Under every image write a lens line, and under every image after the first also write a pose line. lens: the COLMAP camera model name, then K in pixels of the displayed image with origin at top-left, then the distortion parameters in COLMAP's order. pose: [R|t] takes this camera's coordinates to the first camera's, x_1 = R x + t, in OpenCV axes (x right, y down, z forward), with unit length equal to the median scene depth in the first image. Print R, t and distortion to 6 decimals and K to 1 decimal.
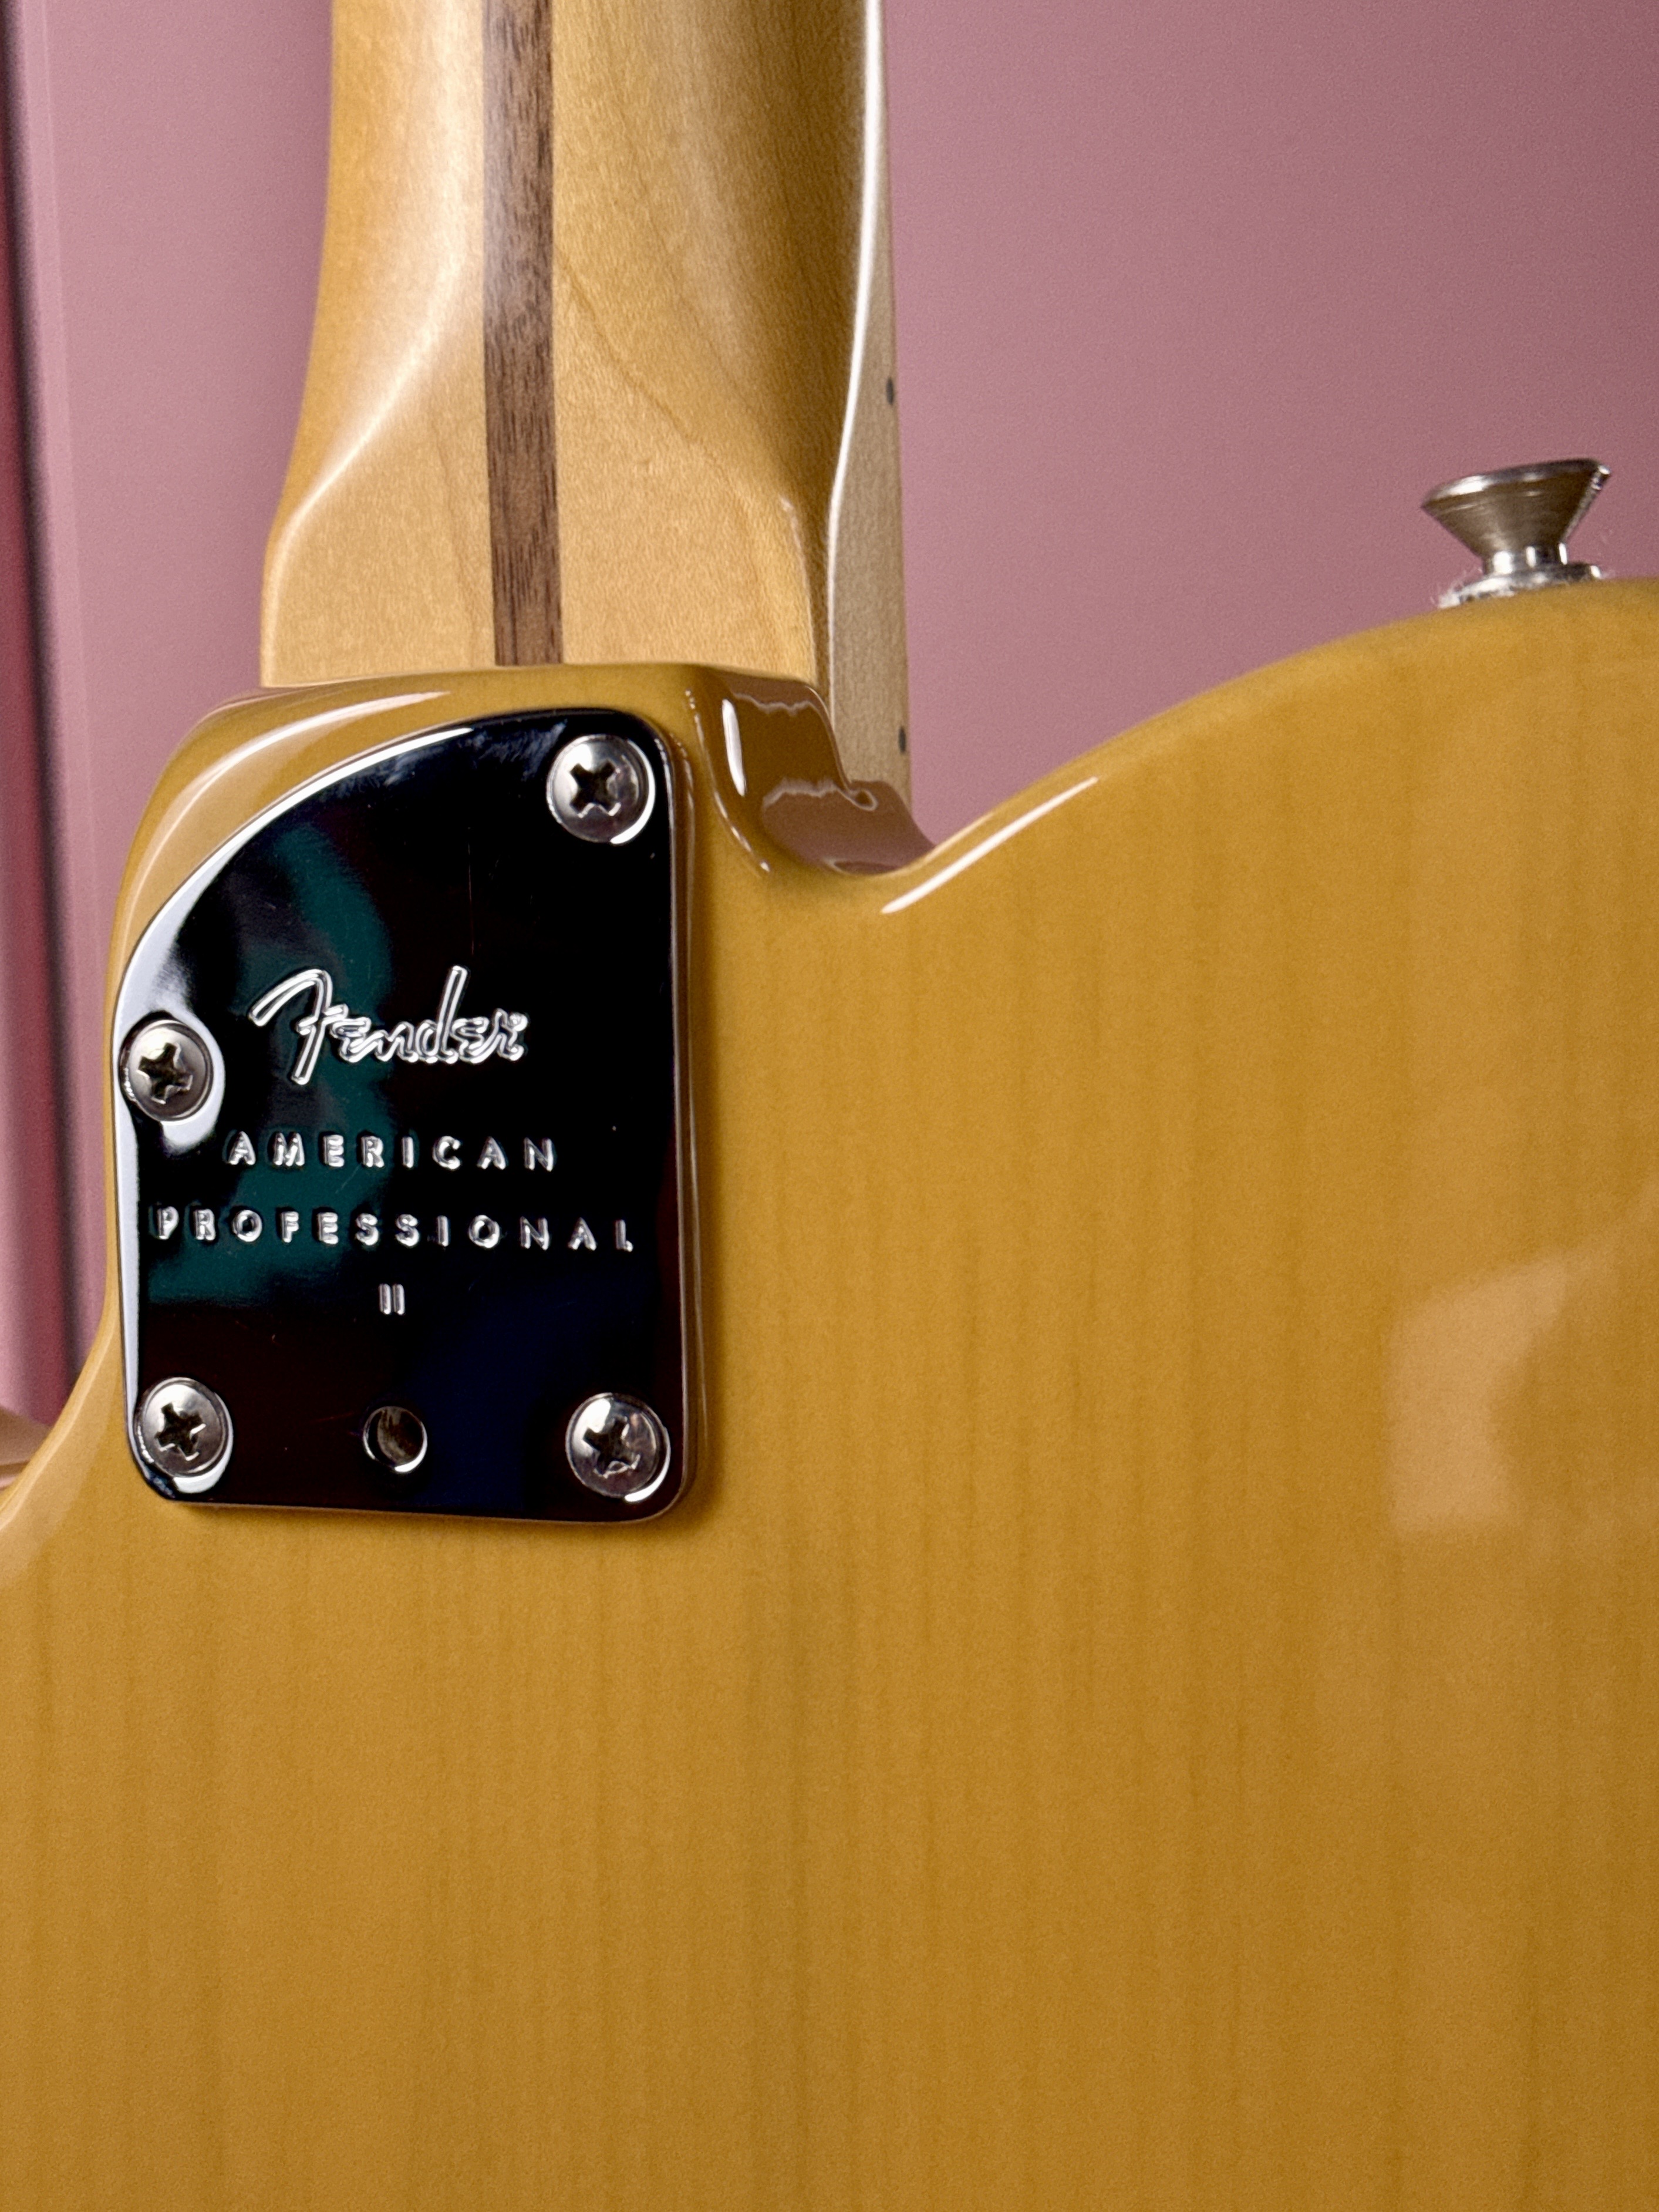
lens RADIAL K [[3417.9, 0, 827.8], [0, 3417.9, 1164.0], [0, 0, 1]] dist [0.123646, -0.020383]
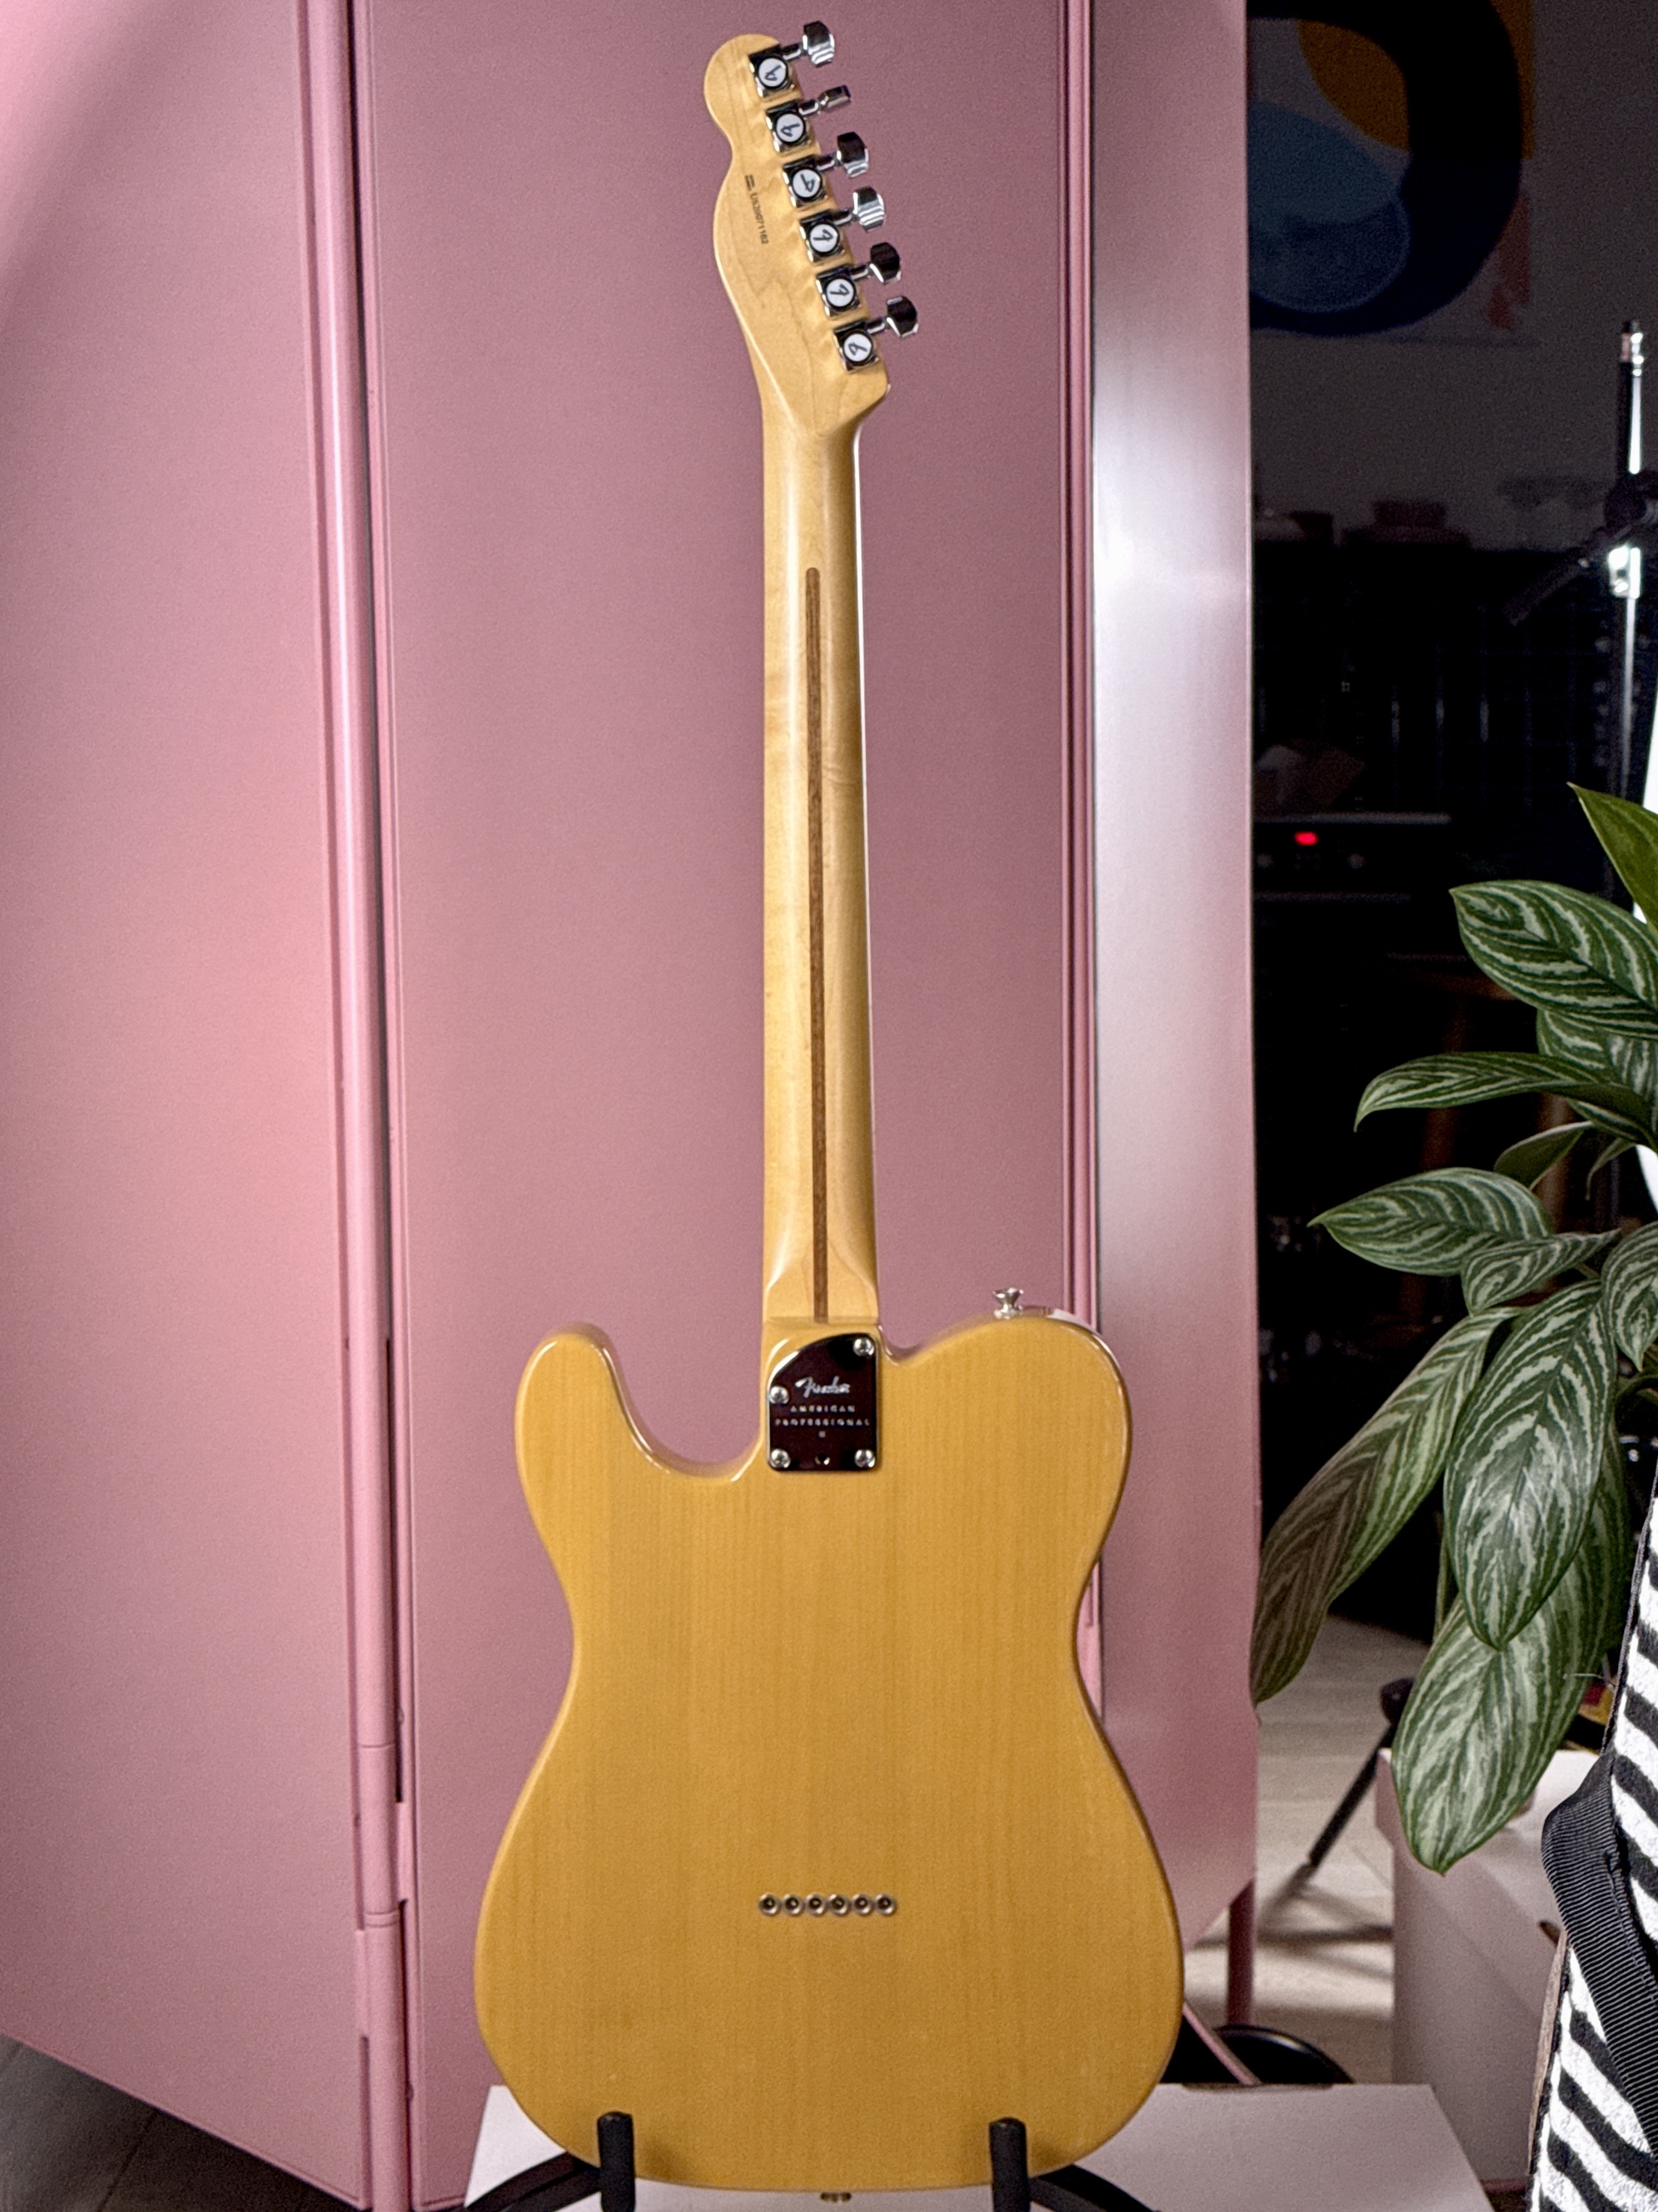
lens RADIAL K [[3397.0, 0, 759.9], [0, 3397.0, 1109.7], [0, 0, 1]] dist [0.118499, -0.025726]
pose [[0.945034, -0.014906, 0.326634, -2.086935], [0.016652, 0.999858, -0.002551, -0.493012], [-0.326549, 0.007850, 0.945148, -4.369214]]
